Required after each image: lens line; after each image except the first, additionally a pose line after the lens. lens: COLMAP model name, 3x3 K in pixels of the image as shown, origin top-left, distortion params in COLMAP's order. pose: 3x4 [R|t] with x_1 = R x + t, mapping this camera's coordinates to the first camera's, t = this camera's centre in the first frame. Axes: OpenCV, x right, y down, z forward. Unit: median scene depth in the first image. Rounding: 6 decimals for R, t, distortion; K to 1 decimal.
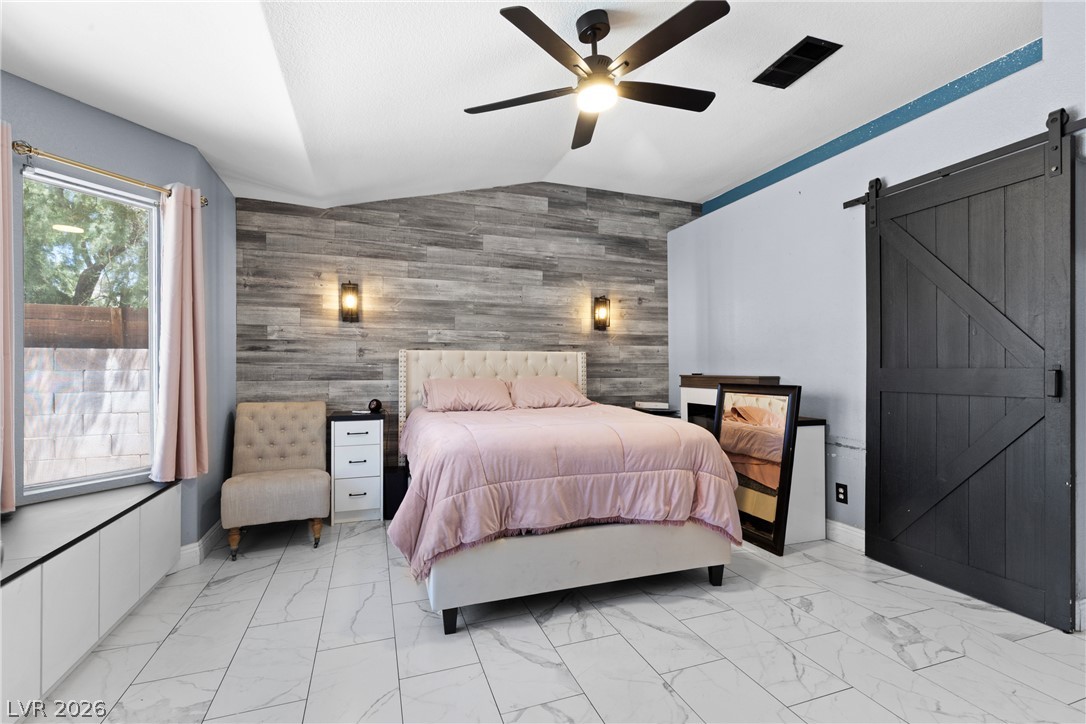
lens RADIAL K [[462.5, 0, 576.1], [0, 462.5, 375.7], [0, 0, 1]] dist [0.014658, 0.000066]
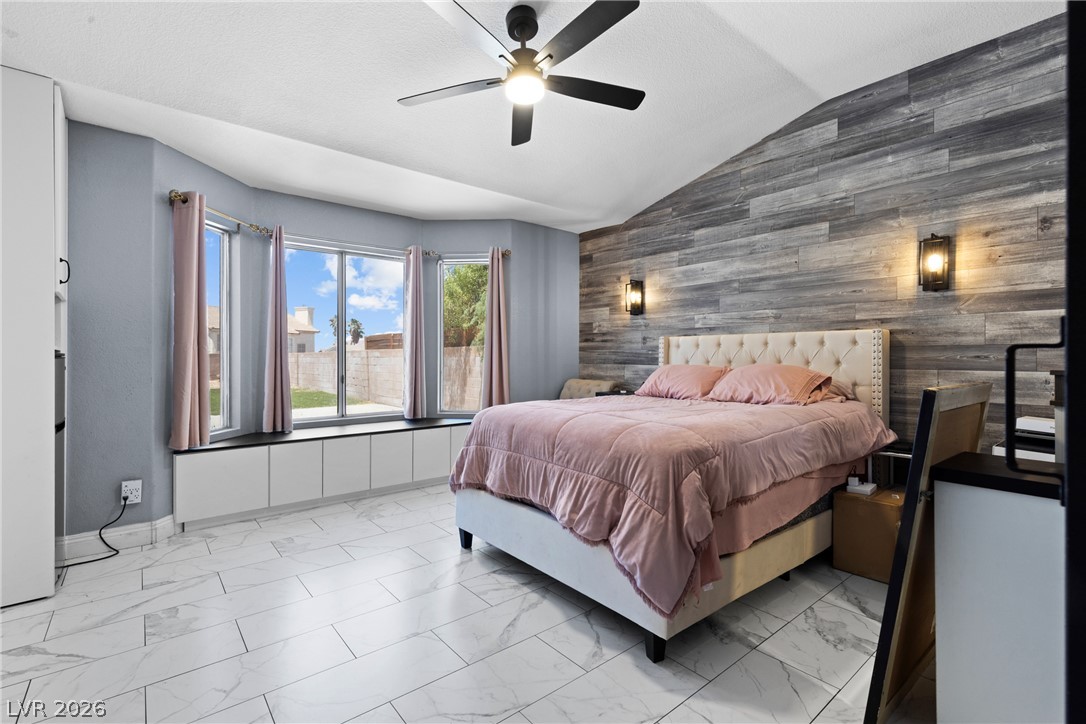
lens RADIAL K [[489.2, 0, 548.3], [0, 489.2, 363.5], [0, 0, 1]] dist [0.009651, -0.000612]
pose [[0.352798, 0.015448, -0.935572, 0.545251], [-0.014041, 0.999839, 0.011215, -0.003607], [0.935594, 0.009180, 0.352958, 0.337518]]
